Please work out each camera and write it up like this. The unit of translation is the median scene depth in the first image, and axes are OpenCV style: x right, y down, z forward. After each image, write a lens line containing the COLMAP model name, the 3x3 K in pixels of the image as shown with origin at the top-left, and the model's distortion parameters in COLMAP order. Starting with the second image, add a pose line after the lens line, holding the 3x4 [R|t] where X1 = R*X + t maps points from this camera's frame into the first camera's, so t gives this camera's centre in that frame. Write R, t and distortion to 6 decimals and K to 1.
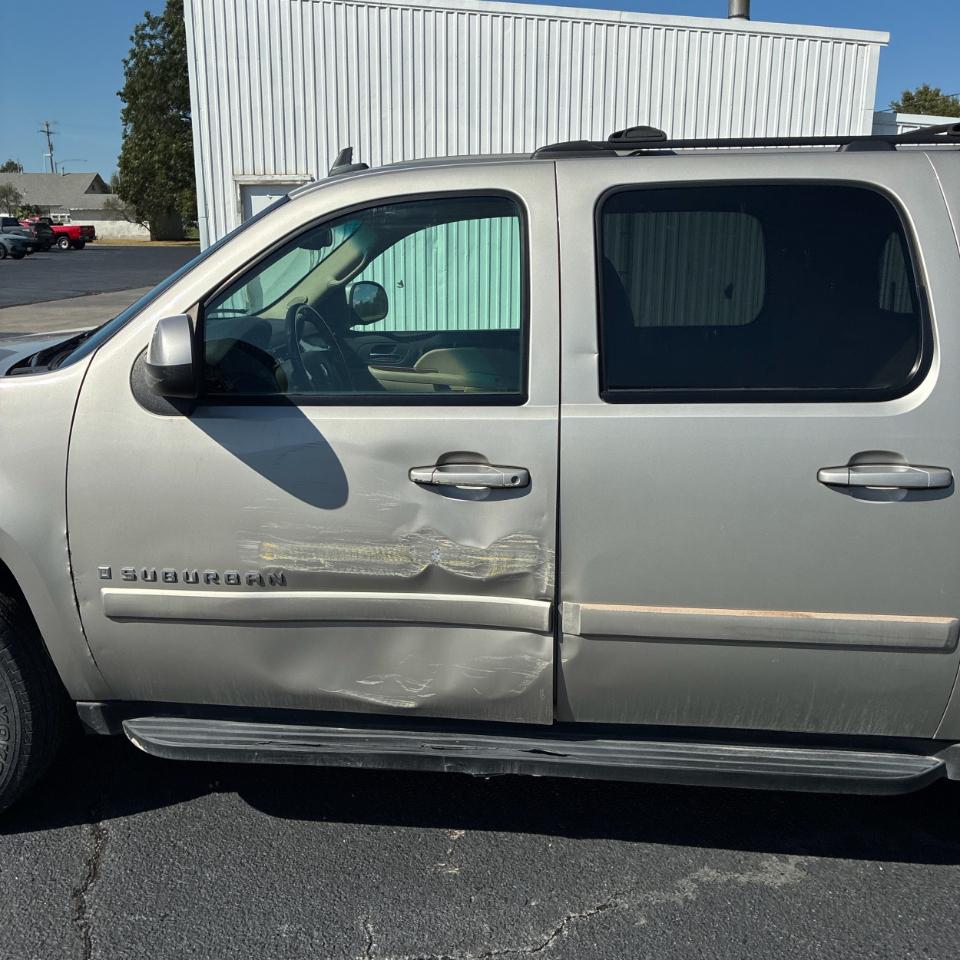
lens RADIAL K [[979.0, 0, 468.0], [0, 979.0, 471.5], [0, 0, 1]] dist [0.032139, -0.045809]
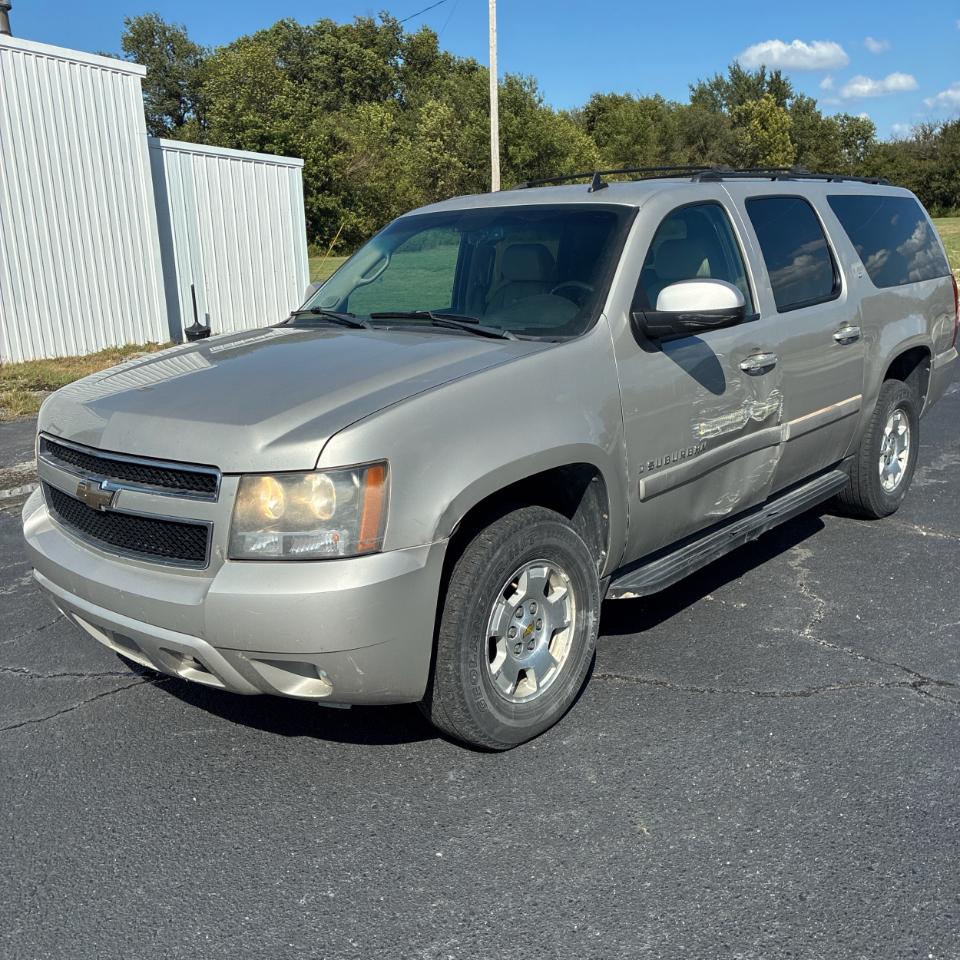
lens RADIAL K [[964.5, 0, 483.5], [0, 964.5, 470.3], [0, 0, 1]] dist [0.013296, 0.007231]
pose [[0.587821, -0.214573, 0.780016, -1.607654], [0.223926, 0.969667, 0.097992, -0.084135], [-0.777382, 0.117064, 0.618039, 0.307527]]
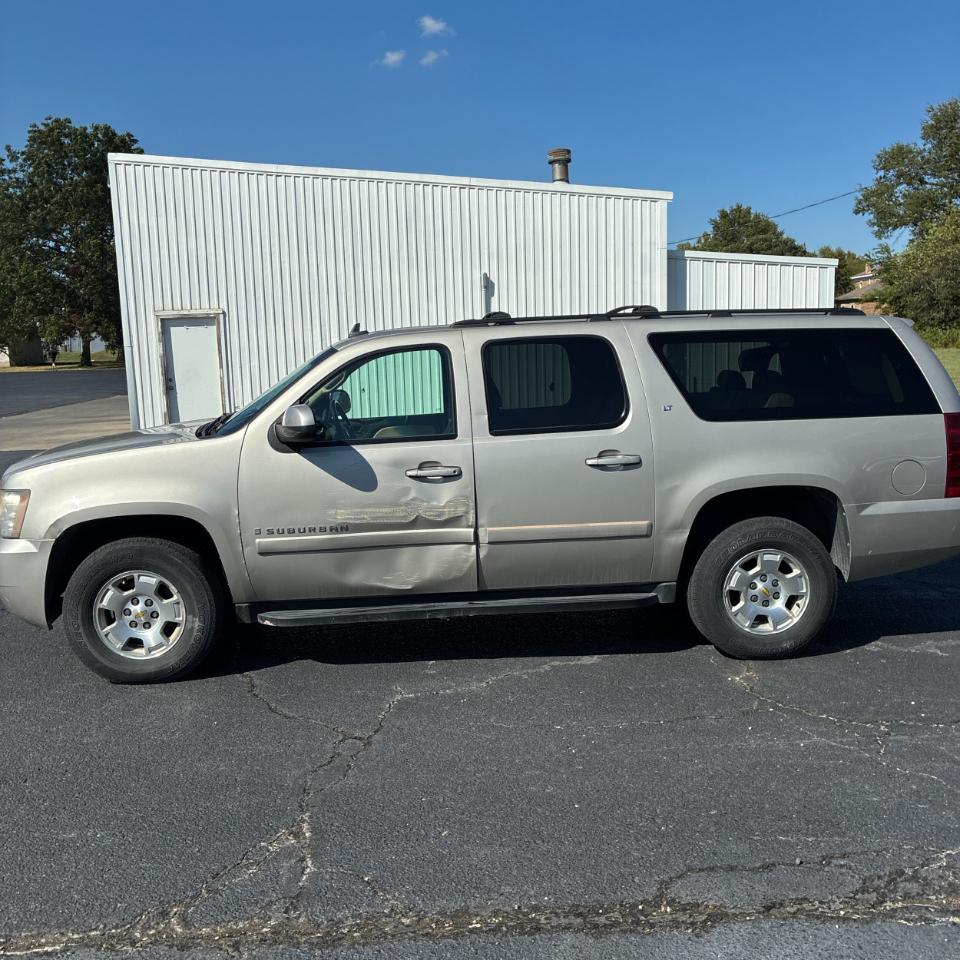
lens RADIAL K [[978.8, 0, 480.0], [0, 978.8, 480.0], [0, 0, 1]] dist [0.014144, 0.004714]
pose [[0.987699, -0.054032, 0.146737, -0.204618], [0.068501, 0.993078, -0.095410, 0.223753], [-0.140566, 0.104288, 0.984563, -1.097803]]
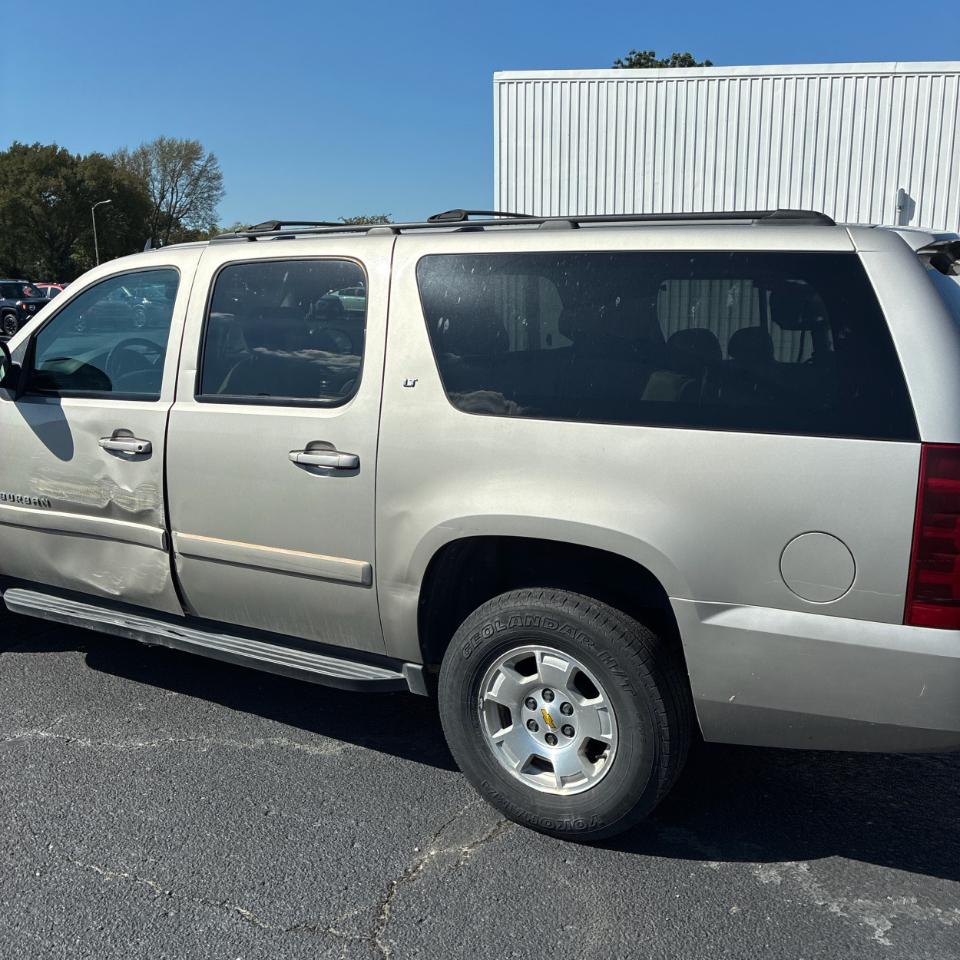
lens RADIAL K [[978.8, 0, 480.0], [0, 978.8, 480.0], [0, 0, 1]] dist [0.014144, 0.004714]
pose [[0.912105, 0.071856, -0.403610, 1.107801], [-0.089414, 0.995686, -0.024798, 0.046265], [0.400087, 0.058707, 0.914595, -0.214201]]
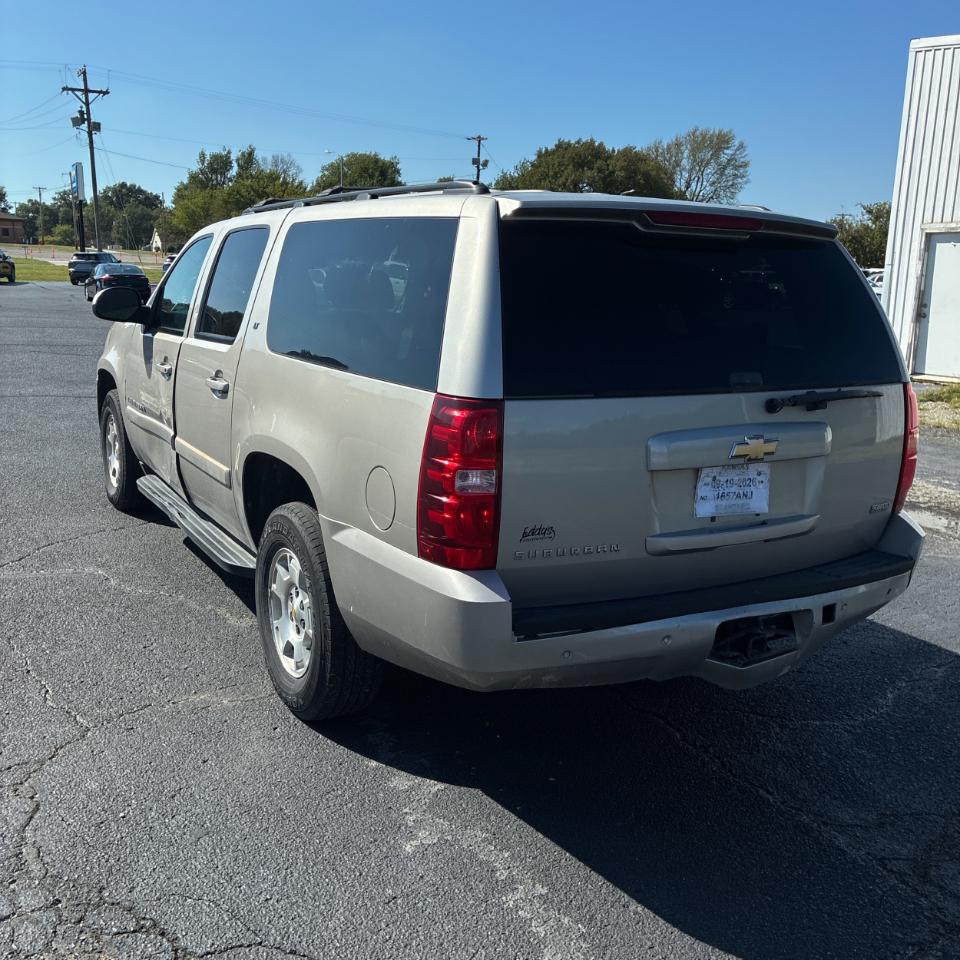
lens RADIAL K [[978.8, 0, 480.0], [0, 978.8, 480.0], [0, 0, 1]] dist [0.014144, 0.004714]
pose [[0.585406, 0.180955, -0.790288, 1.988331], [-0.214478, 0.974611, 0.064286, -0.039080], [0.781856, 0.131867, 0.609354, 0.258044]]
